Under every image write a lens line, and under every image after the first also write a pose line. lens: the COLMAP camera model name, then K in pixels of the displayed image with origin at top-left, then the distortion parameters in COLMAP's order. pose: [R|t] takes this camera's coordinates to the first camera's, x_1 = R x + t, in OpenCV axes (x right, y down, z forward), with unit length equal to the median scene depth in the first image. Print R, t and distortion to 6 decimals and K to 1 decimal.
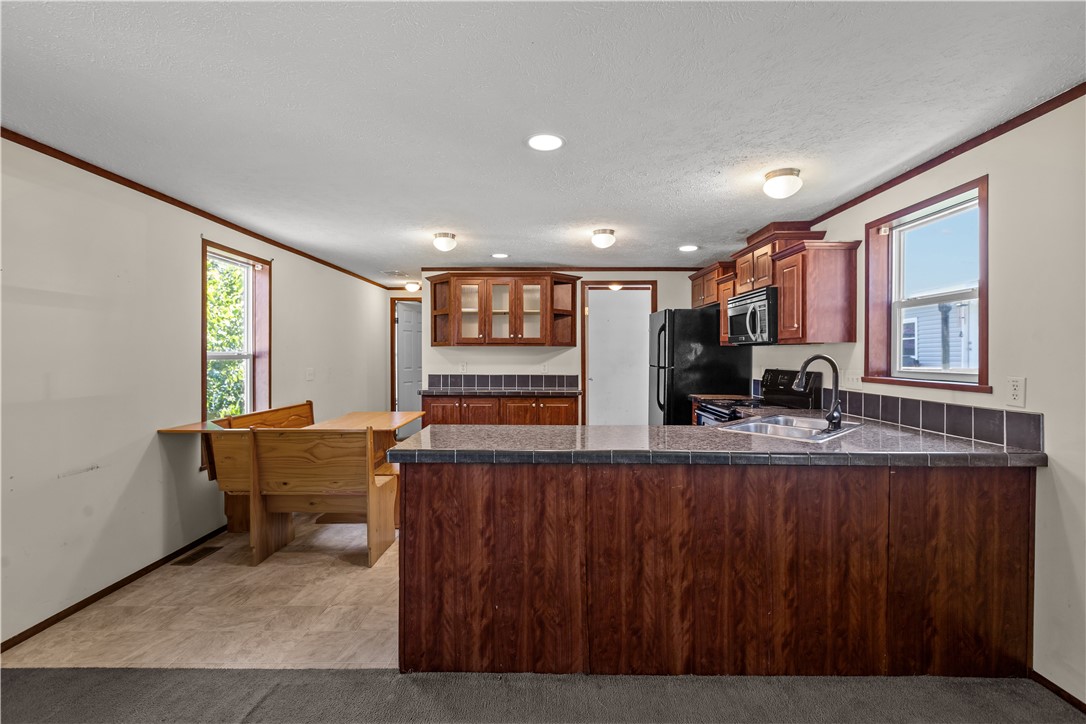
lens RADIAL K [[487.4, 0, 546.2], [0, 487.4, 356.5], [0, 0, 1]] dist [-0.001555, 0.001231]
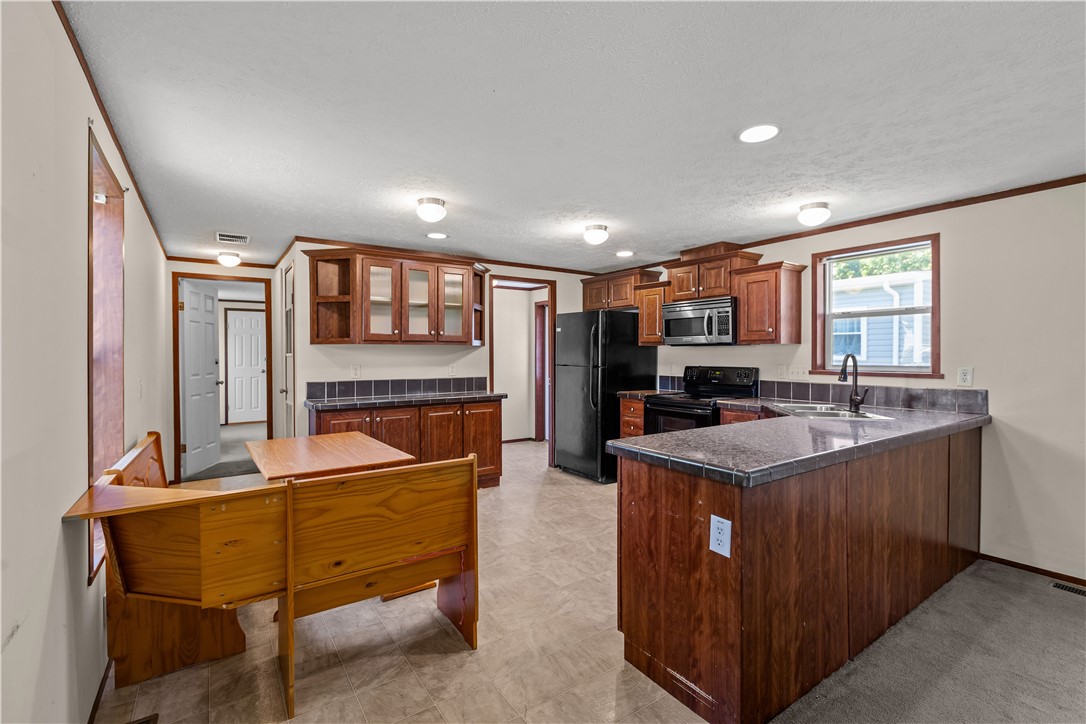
lens RADIAL K [[487.4, 0, 550.5], [0, 487.4, 355.3], [0, 0, 1]] dist [-0.001555, 0.001231]
pose [[0.816157, -0.004570, 0.577812, -0.597543], [0.006324, 0.999979, -0.001023, -0.001493], [-0.577796, 0.004489, 0.816169, 0.299115]]
